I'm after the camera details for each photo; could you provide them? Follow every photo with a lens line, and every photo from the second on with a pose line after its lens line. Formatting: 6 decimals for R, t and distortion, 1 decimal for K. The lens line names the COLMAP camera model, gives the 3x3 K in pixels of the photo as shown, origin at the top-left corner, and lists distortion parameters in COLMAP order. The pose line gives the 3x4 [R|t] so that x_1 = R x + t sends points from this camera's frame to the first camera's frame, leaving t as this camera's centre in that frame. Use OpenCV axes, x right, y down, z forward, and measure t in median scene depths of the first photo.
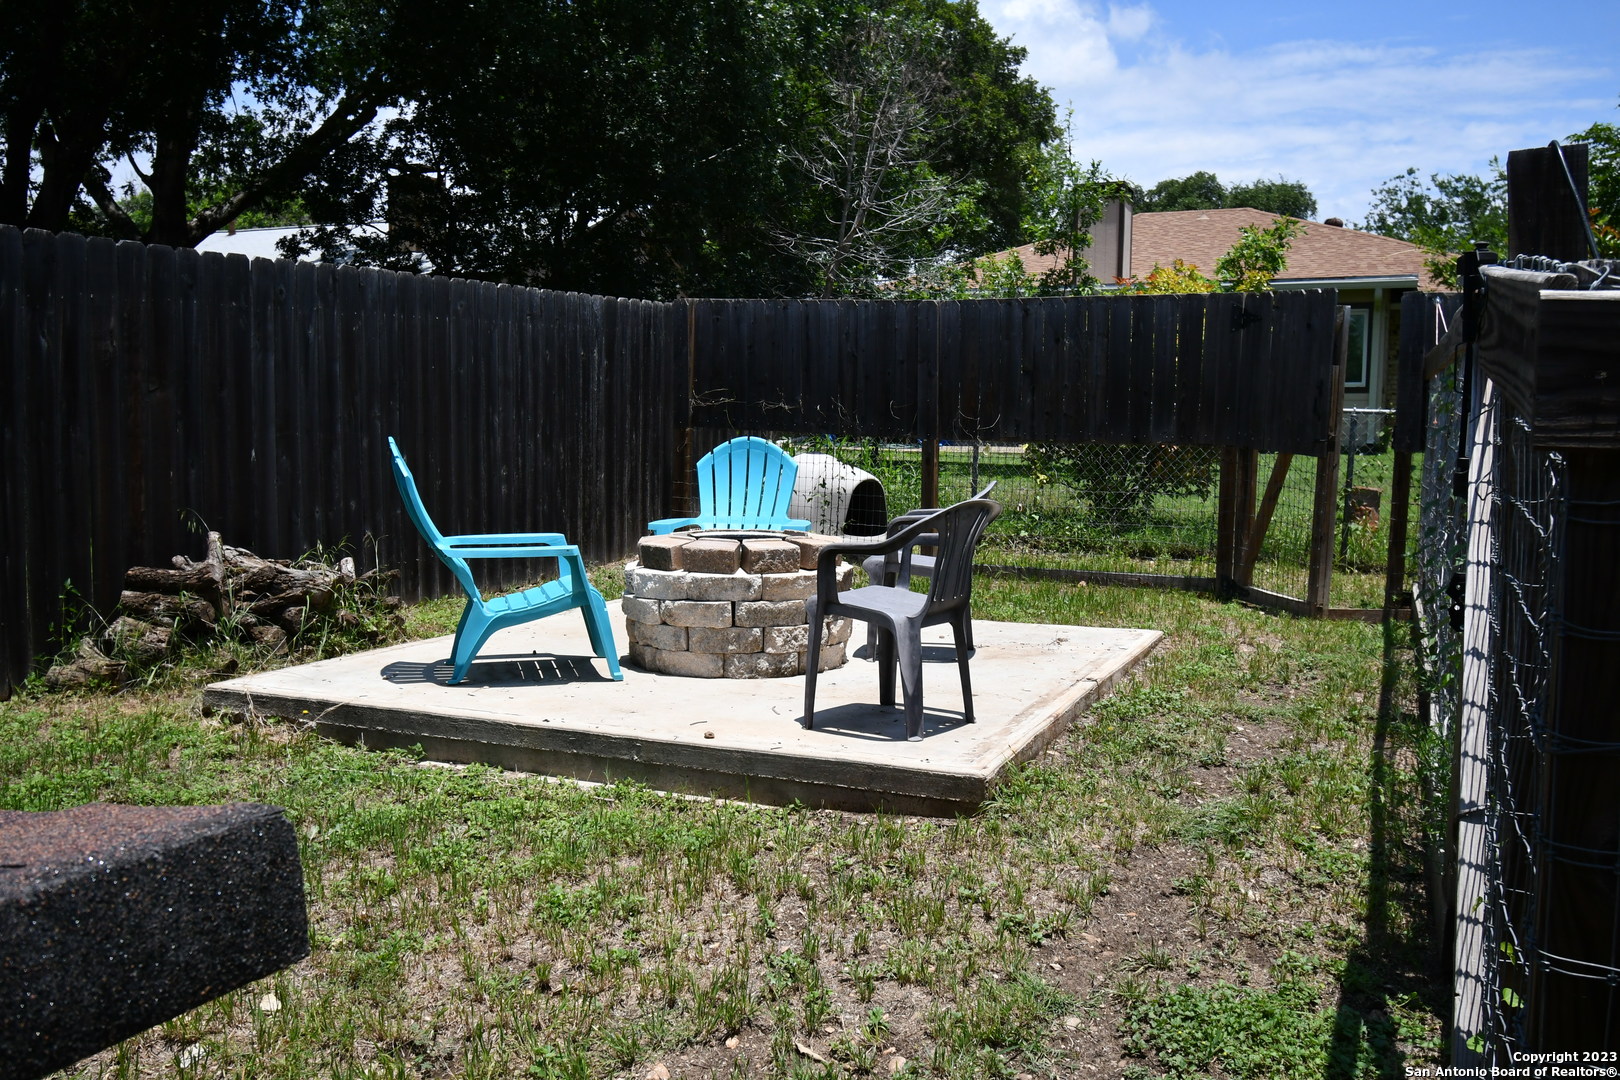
lens RADIAL K [[1389.0, 0, 810.0], [0, 1389.0, 540.0], [0, 0, 1]] dist [0.003530, -0.006443]
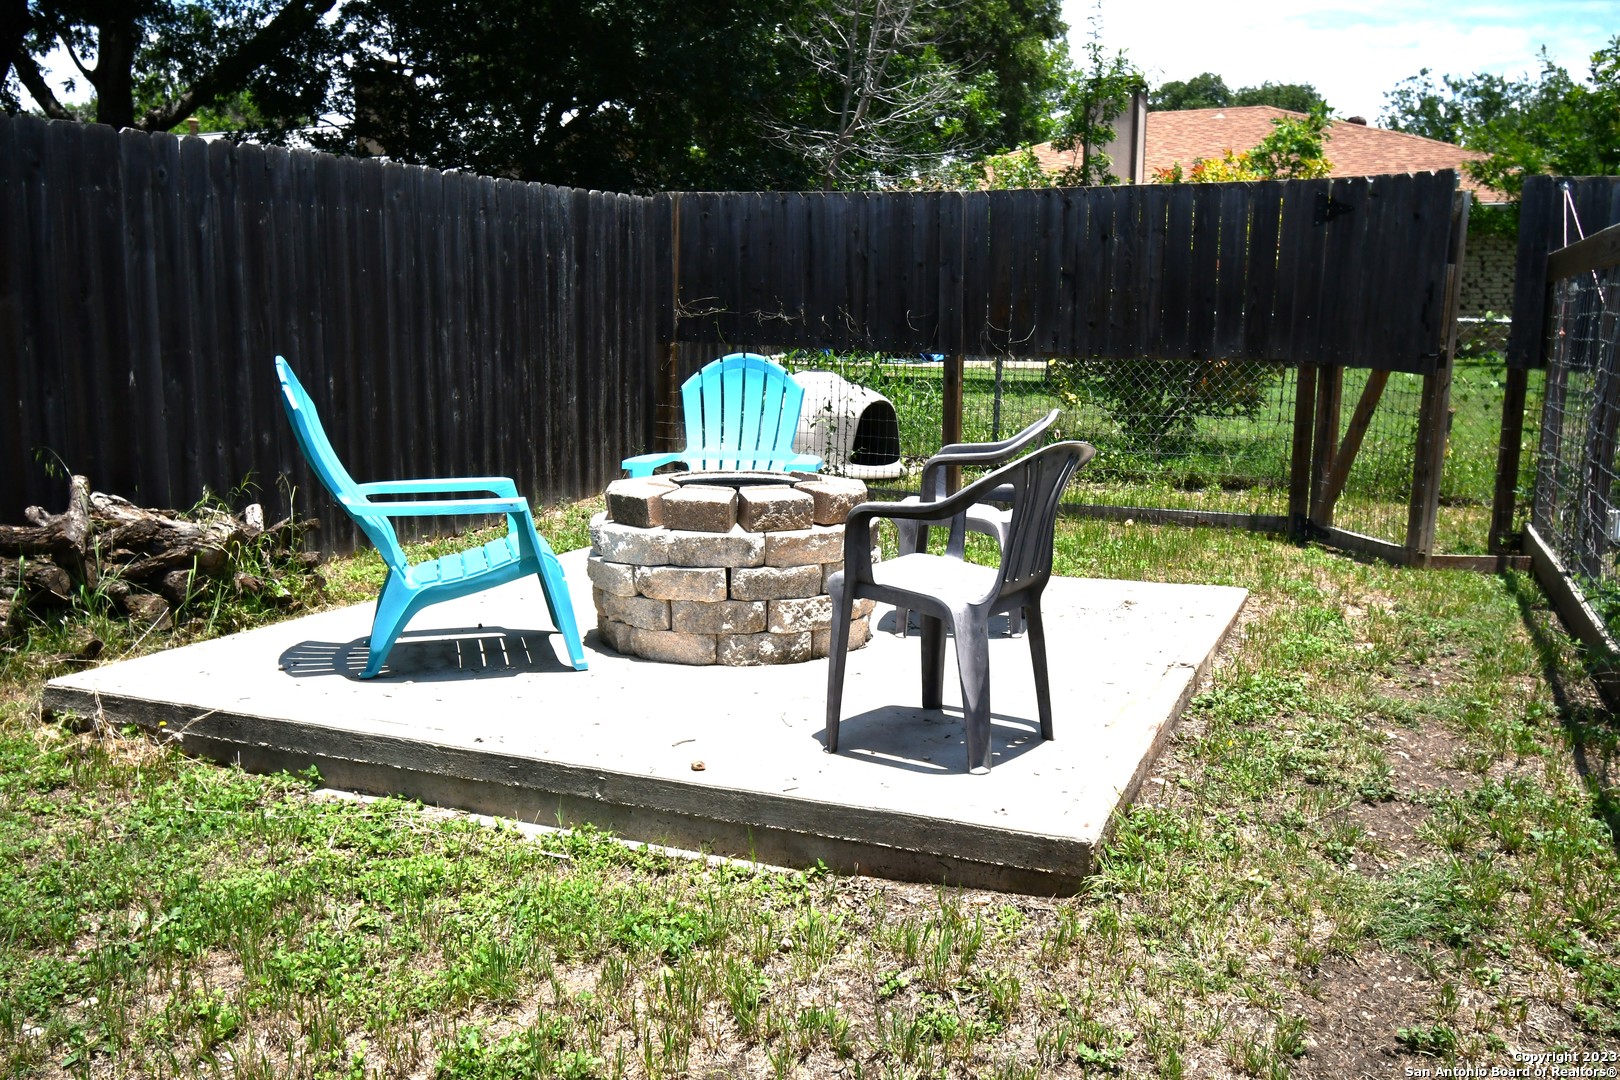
lens RADIAL K [[1389.0, 0, 810.0], [0, 1389.0, 540.0], [0, 0, 1]] dist [0.003530, -0.006443]
pose [[0.999971, -0.004453, 0.006176, -0.010717], [0.004066, 0.998110, 0.061314, -0.014088], [-0.006437, -0.061287, 0.998099, 0.168977]]
